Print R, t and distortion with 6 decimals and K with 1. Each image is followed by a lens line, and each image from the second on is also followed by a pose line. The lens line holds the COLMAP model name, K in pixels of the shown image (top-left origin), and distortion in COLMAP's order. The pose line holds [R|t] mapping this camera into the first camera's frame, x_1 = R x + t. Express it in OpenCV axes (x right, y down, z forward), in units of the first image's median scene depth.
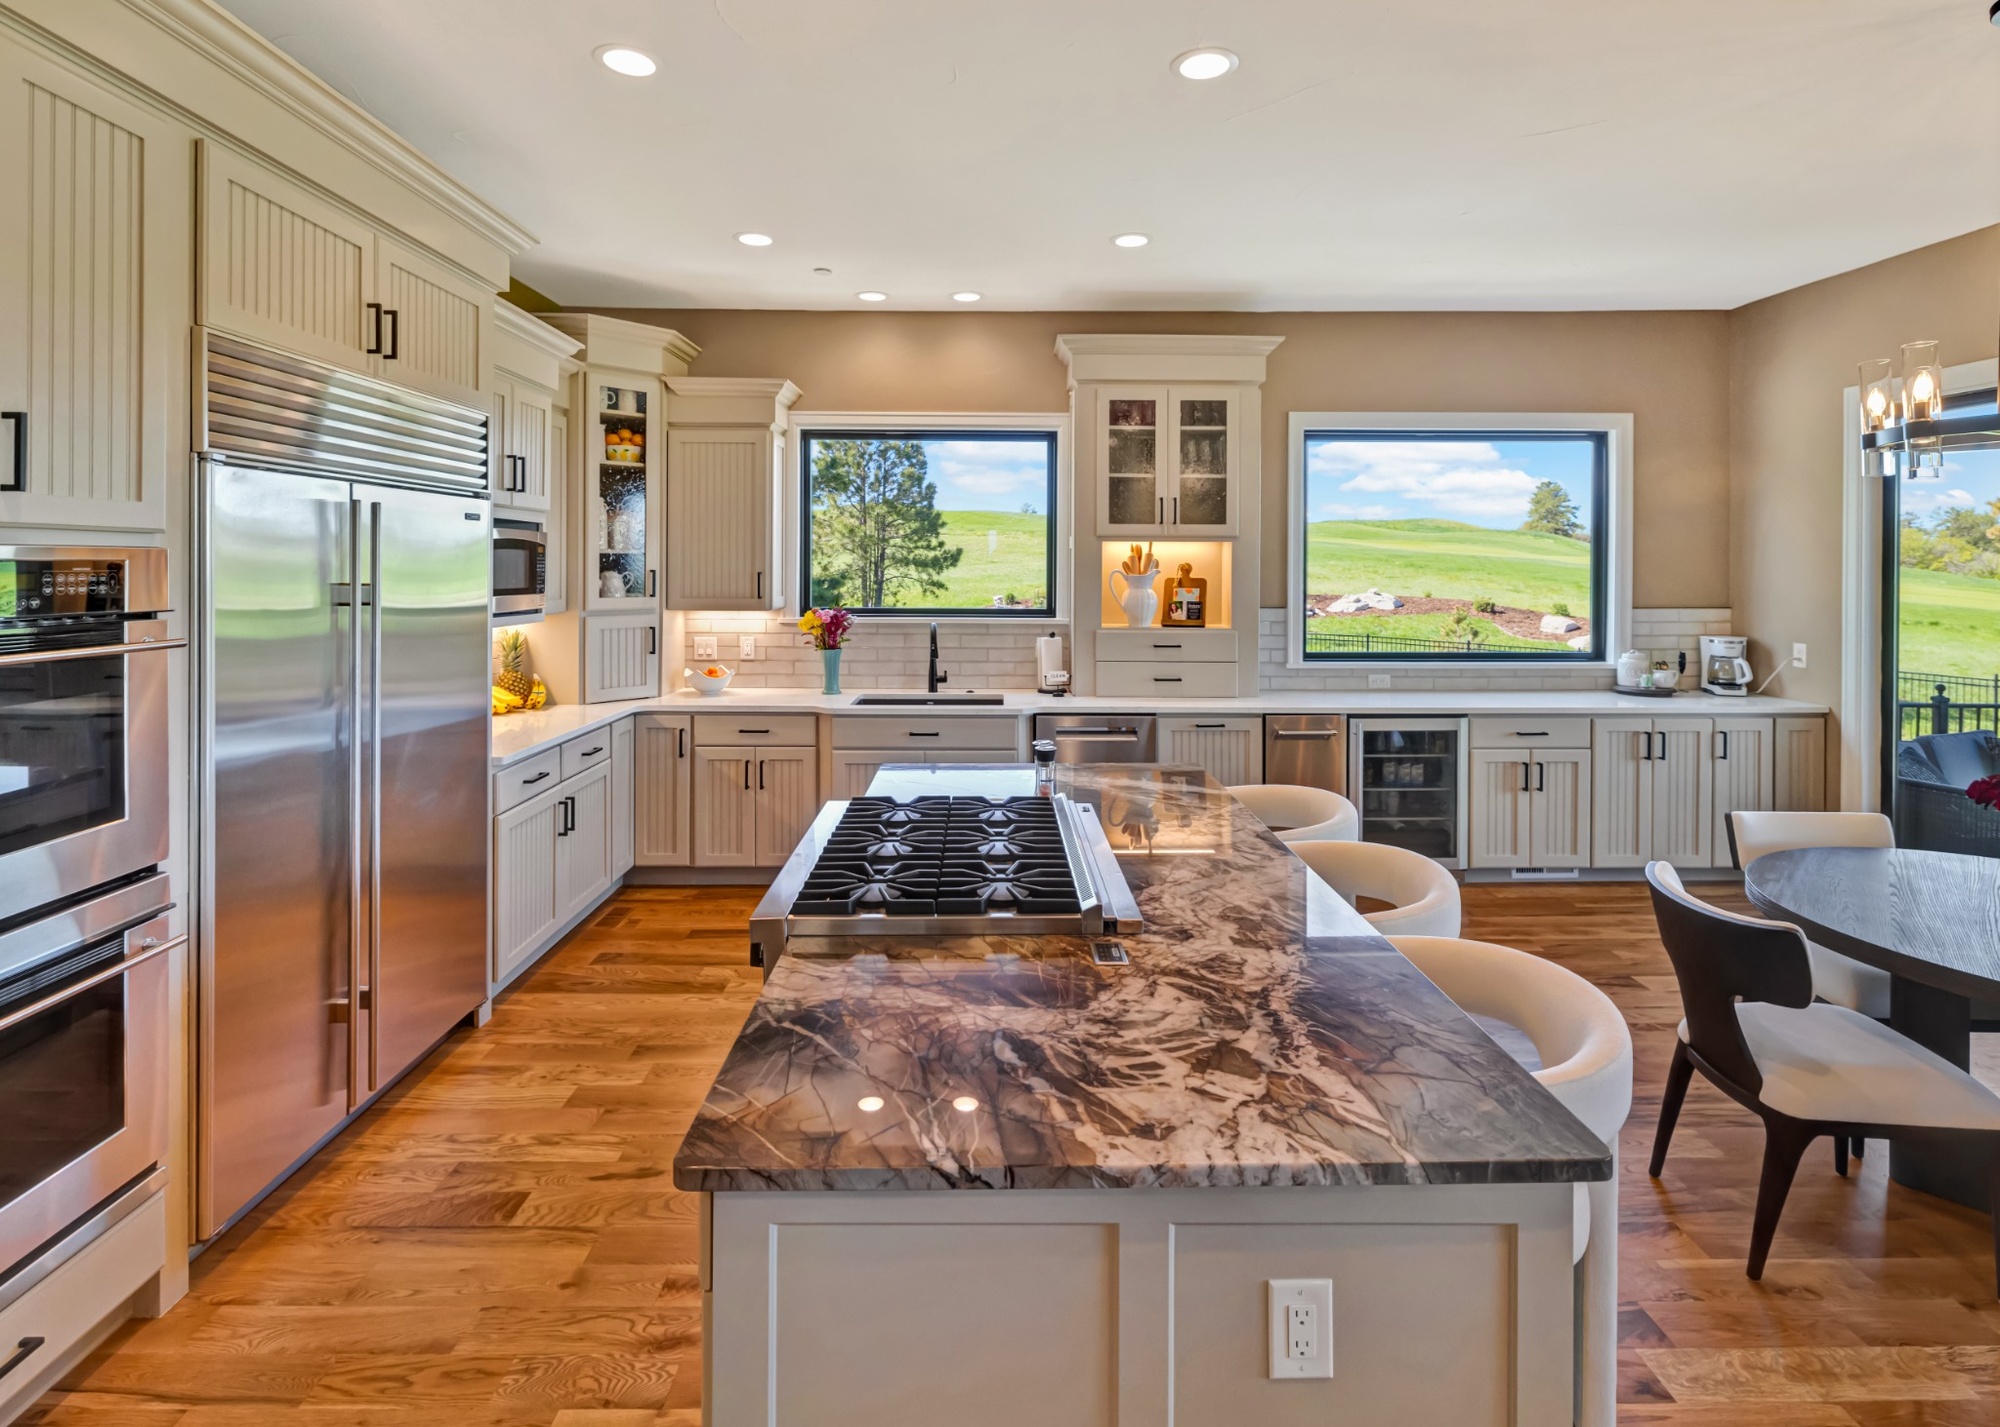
lens RADIAL K [[958.5, 0, 1009.4], [0, 958.5, 713.3], [0, 0, 1]] dist [0.003084, 0.000113]
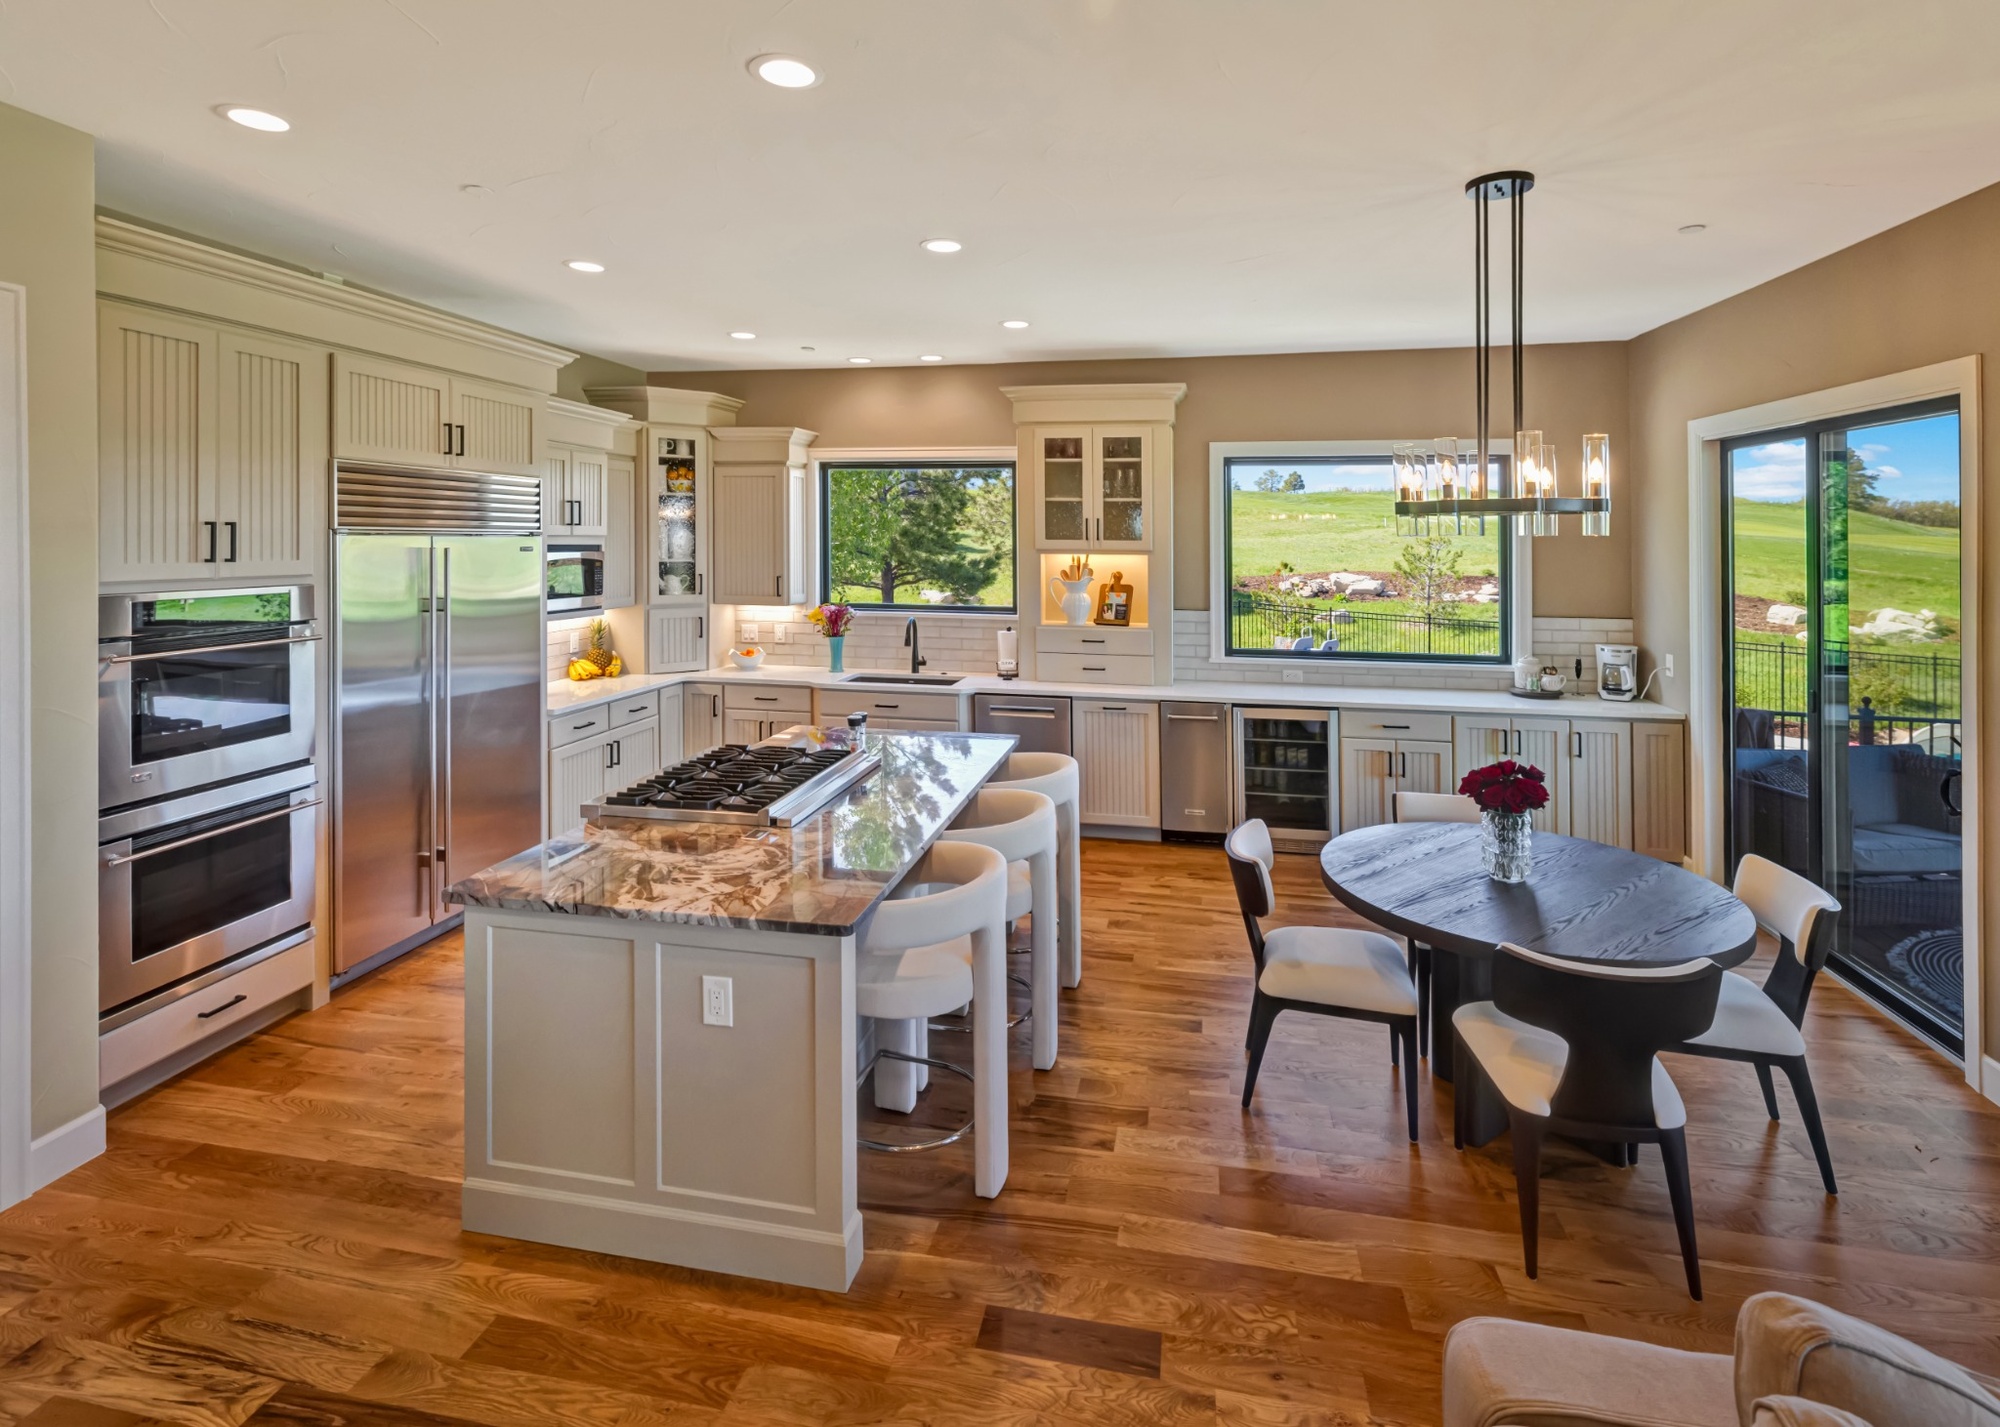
lens RADIAL K [[948.0, 0, 1004.2], [0, 948.0, 720.1], [0, 0, 1]] dist [0.005345, 0.000330]
pose [[0.978685, 0.042222, -0.200980, 0.309185], [-0.035403, 0.998673, 0.037401, -0.012232], [0.202292, -0.029489, 0.978881, -0.200454]]
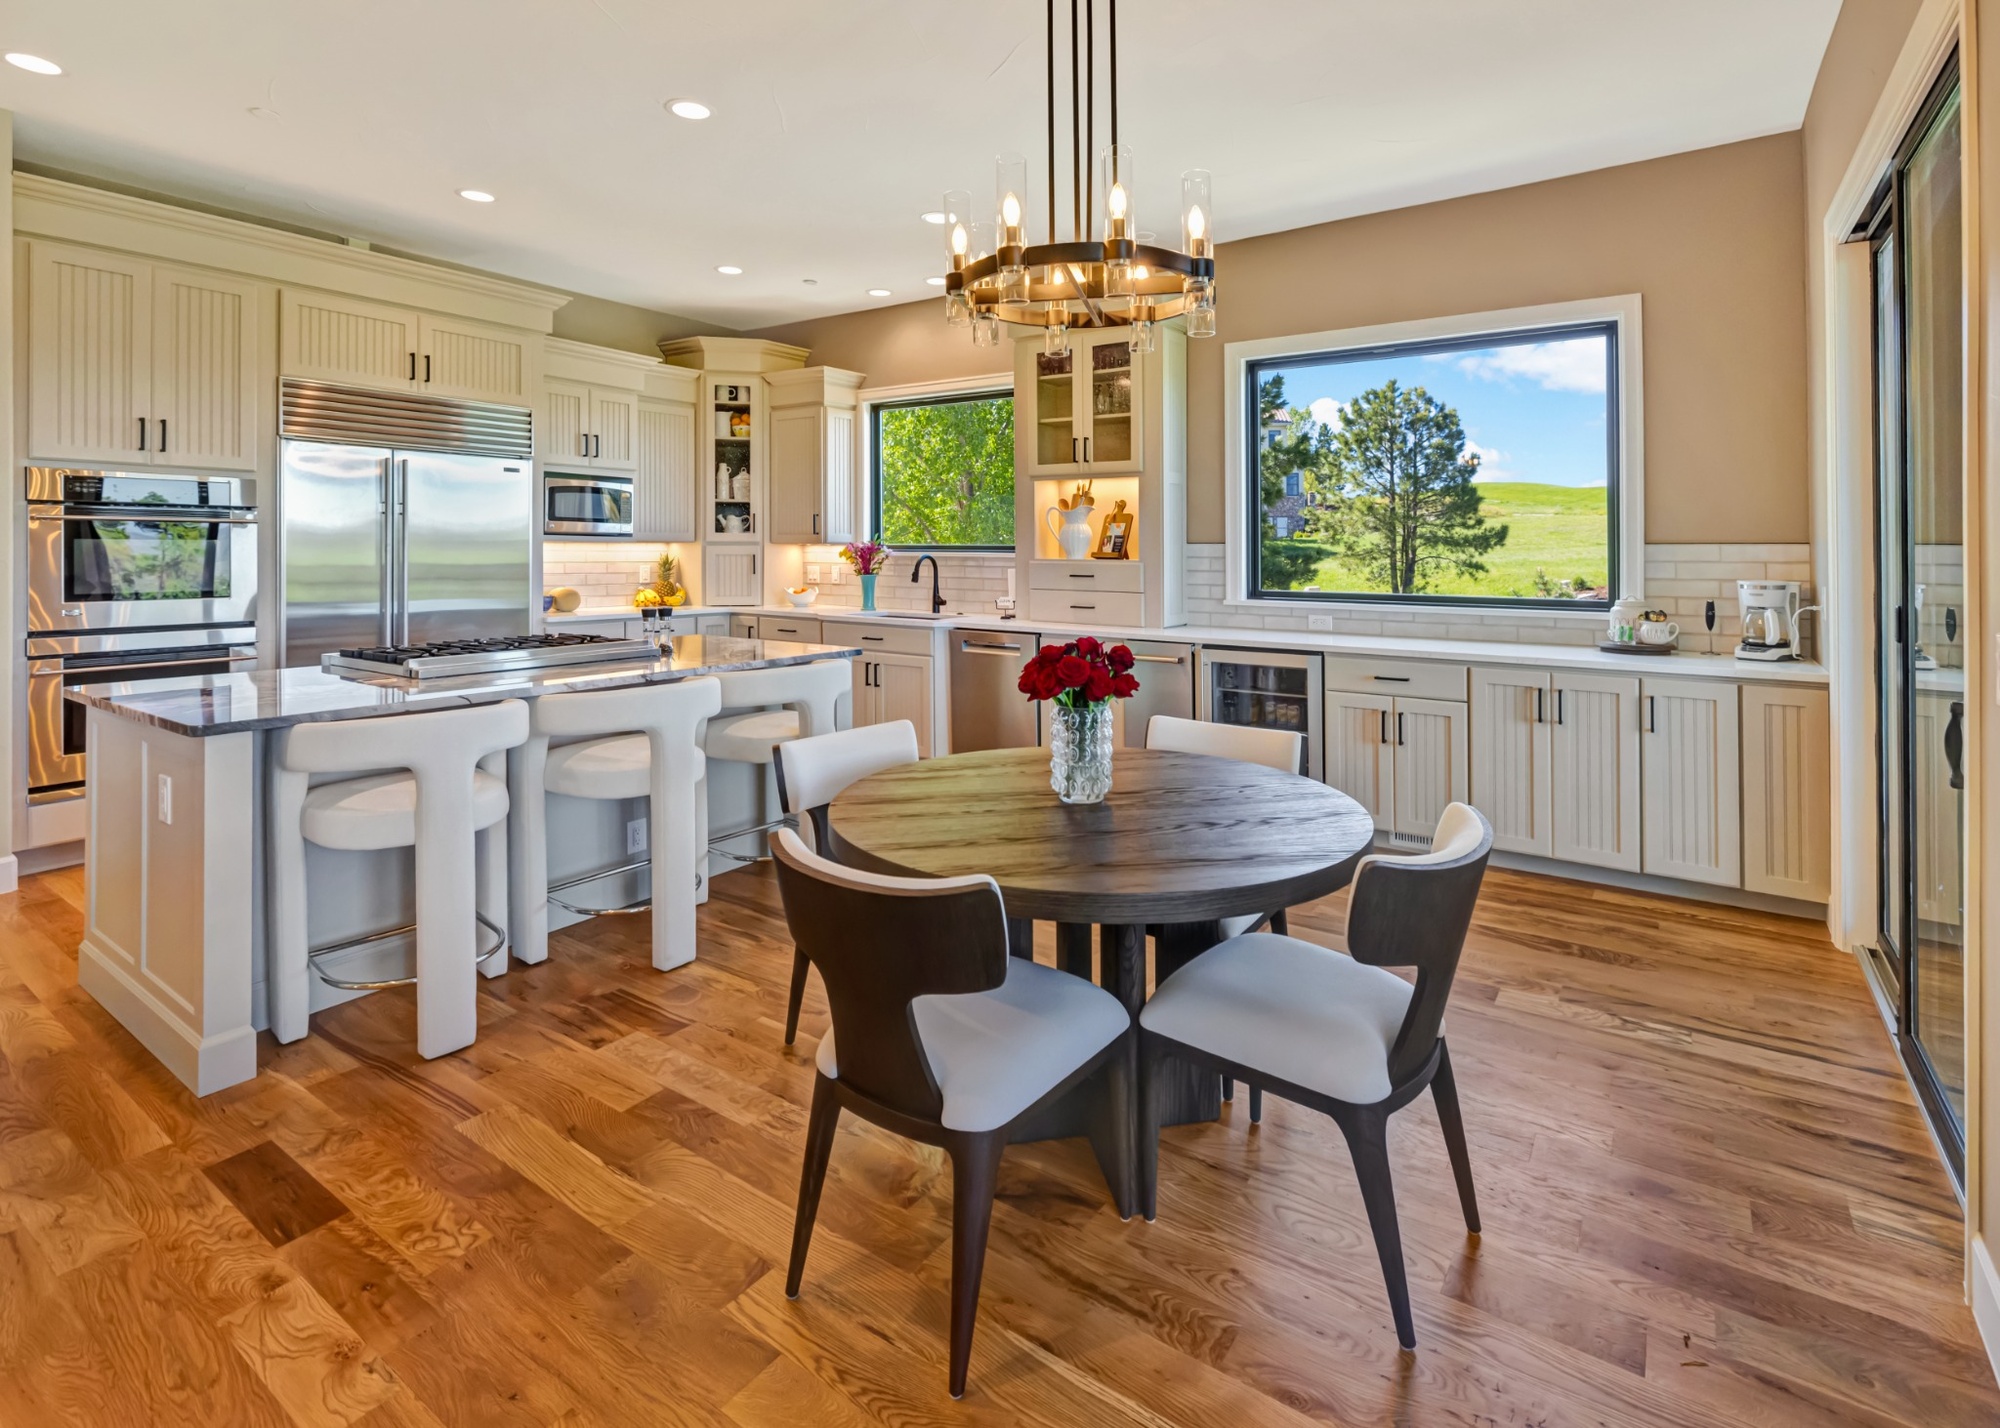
lens RADIAL K [[934.7, 0, 1000.0], [0, 934.7, 714.0], [0, 0, 1]] dist [0.000397, 0.000526]
pose [[0.818424, 0.101804, -0.565525, 0.727107], [-0.090400, 0.994736, 0.048243, 0.044012], [0.567460, 0.011640, 0.823319, 0.080261]]
